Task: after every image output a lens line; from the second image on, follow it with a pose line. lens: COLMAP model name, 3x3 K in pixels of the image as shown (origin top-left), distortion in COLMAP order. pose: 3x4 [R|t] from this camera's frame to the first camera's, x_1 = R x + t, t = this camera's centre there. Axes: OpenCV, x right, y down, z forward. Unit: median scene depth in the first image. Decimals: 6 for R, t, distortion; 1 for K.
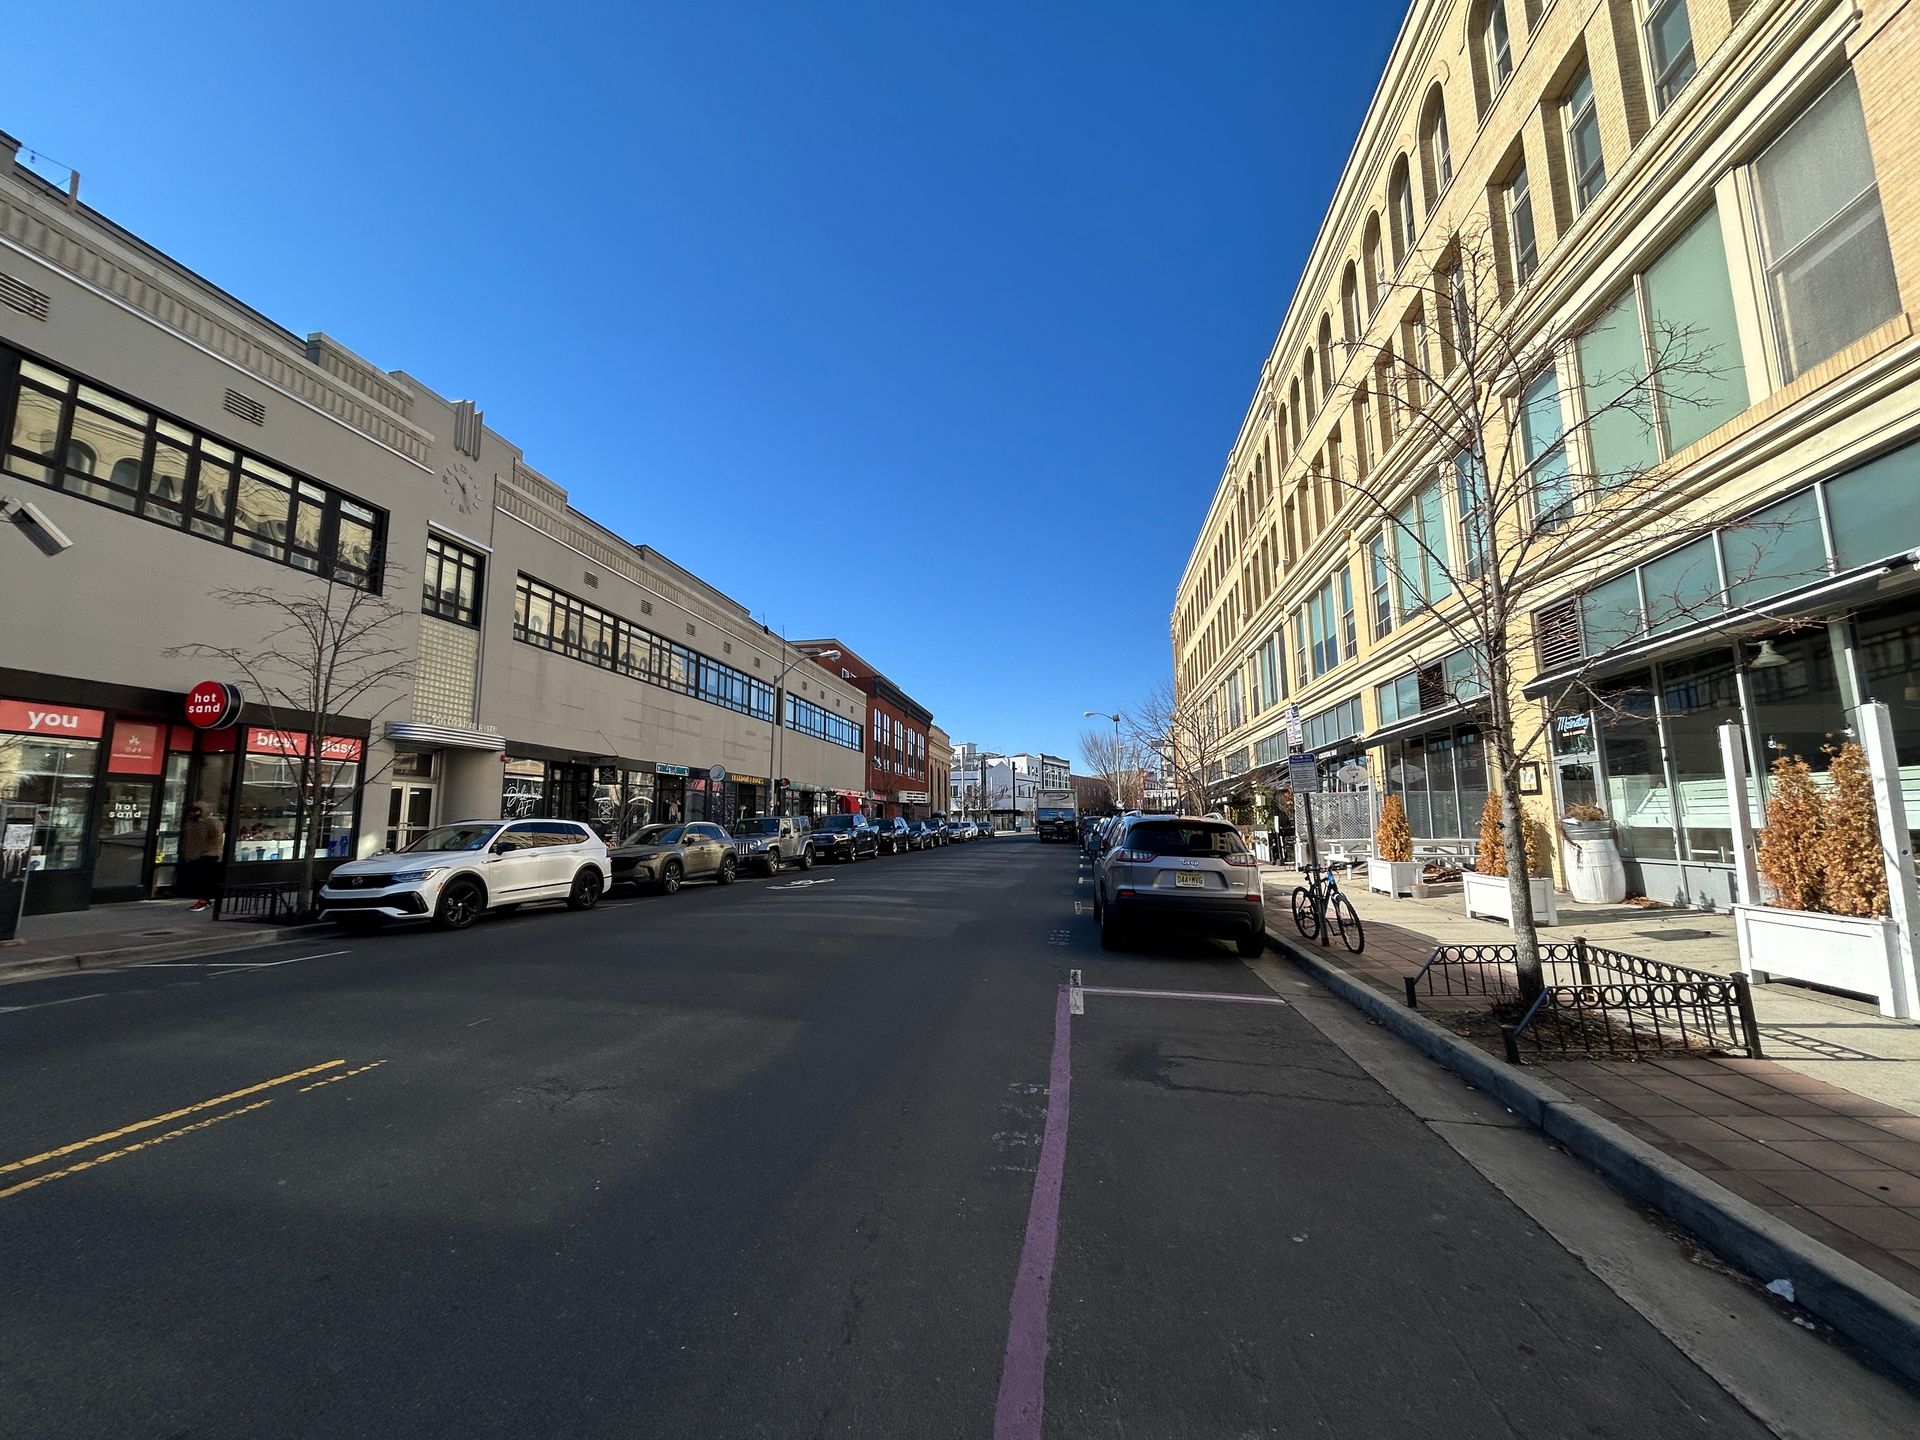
lens RADIAL K [[770.4, 0, 961.7], [0, 770.4, 719.3], [0, 0, 1]] dist [-0.002880, -0.000186]
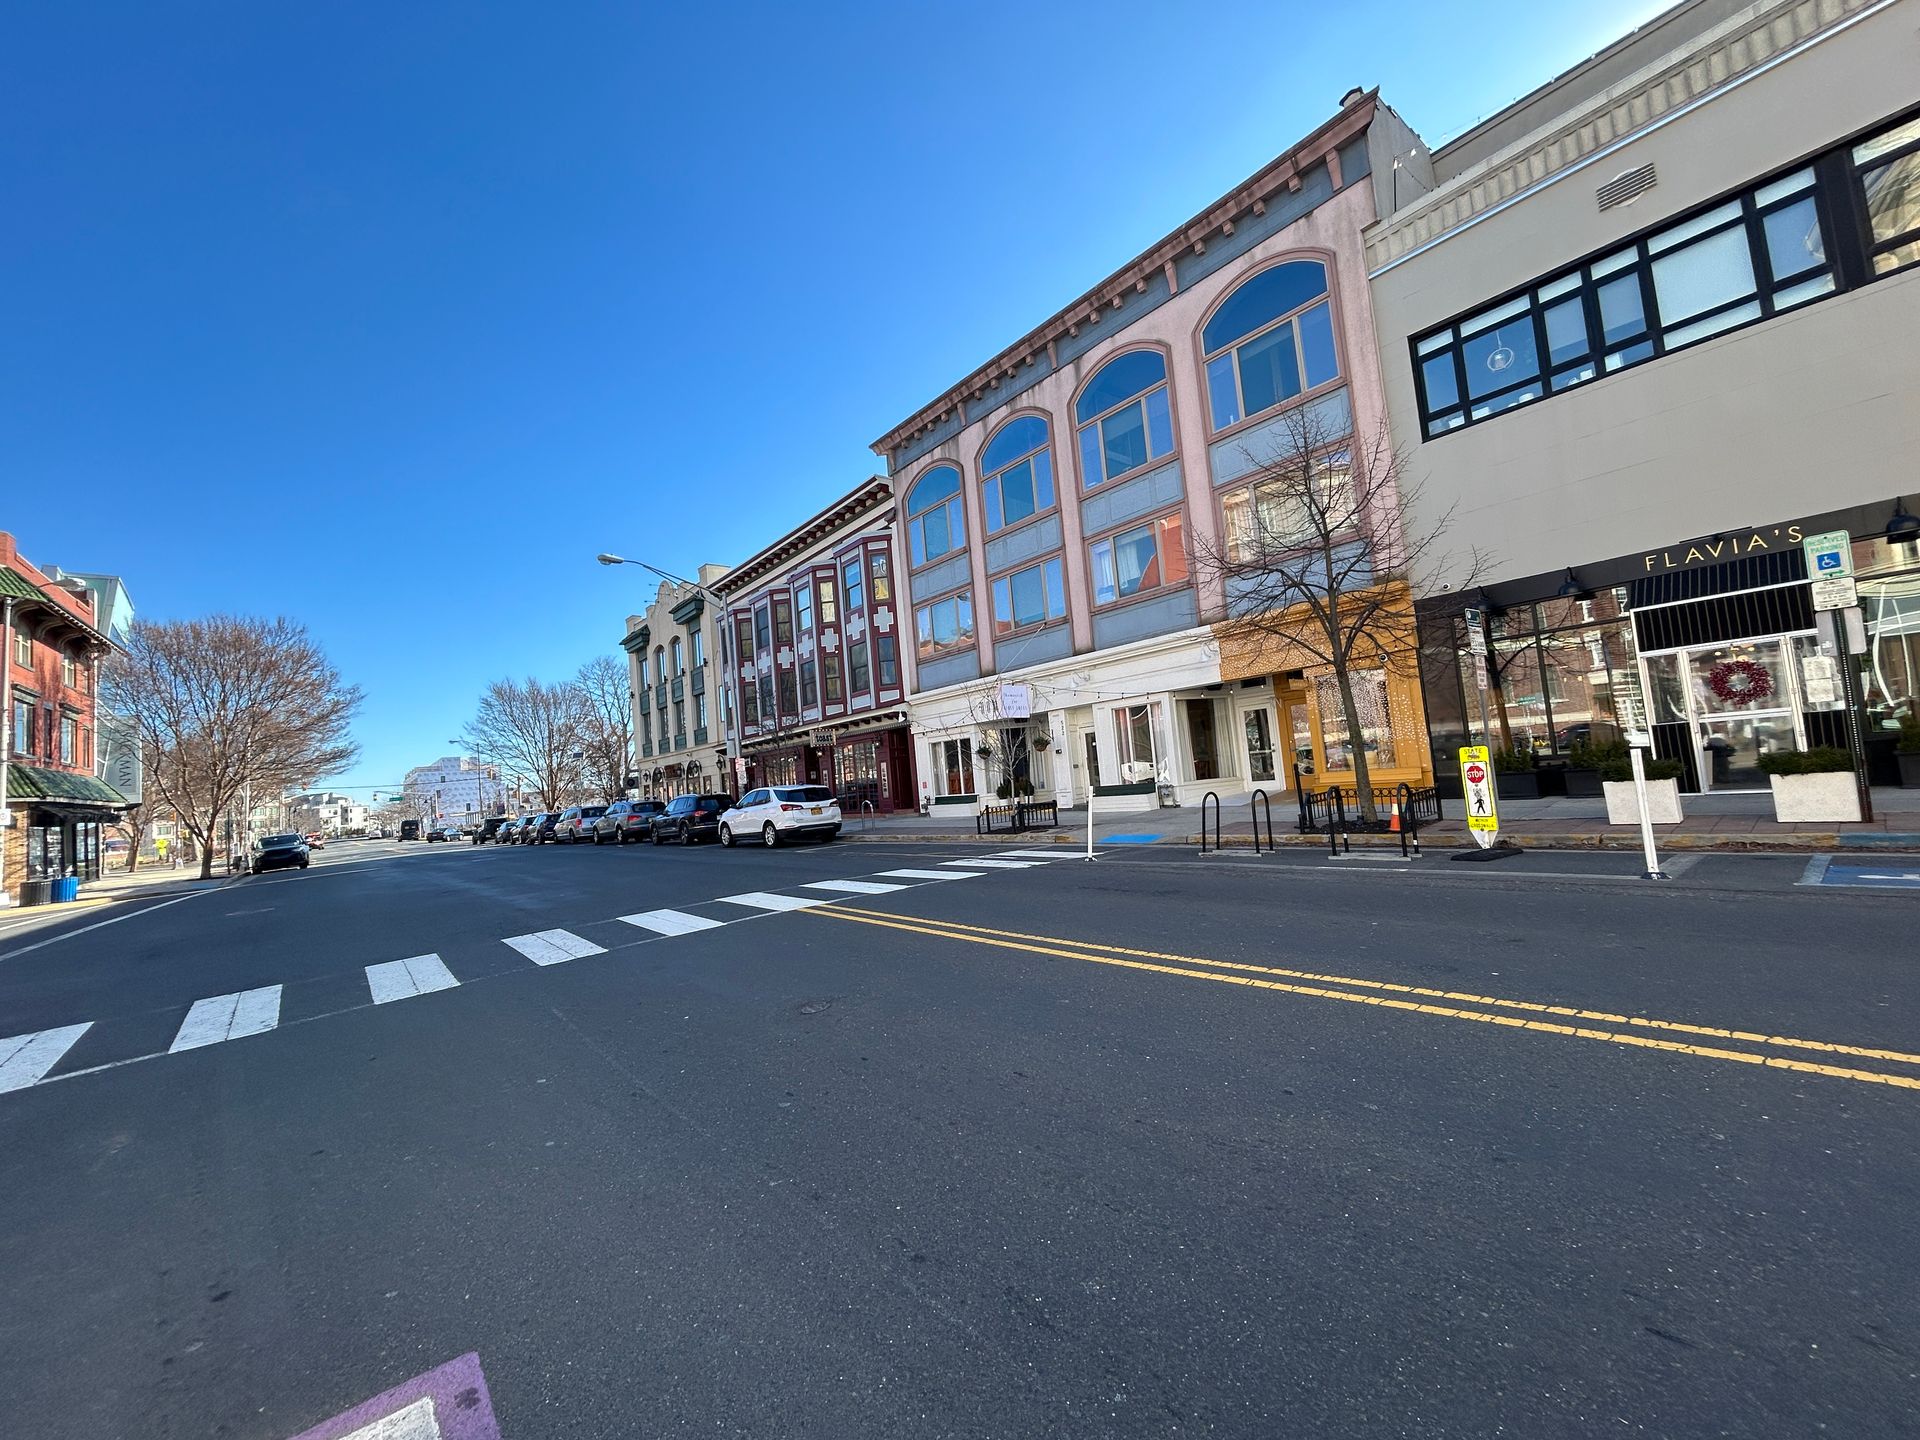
lens RADIAL K [[770.4, 0, 963.0], [0, 770.4, 722.0], [0, 0, 1]] dist [-0.002880, -0.000186]
pose [[-0.657109, 0.017806, -0.753586, 0.144430], [0.200824, 0.967724, -0.152248, 0.120691], [0.726552, -0.251381, -0.639476, 0.869866]]
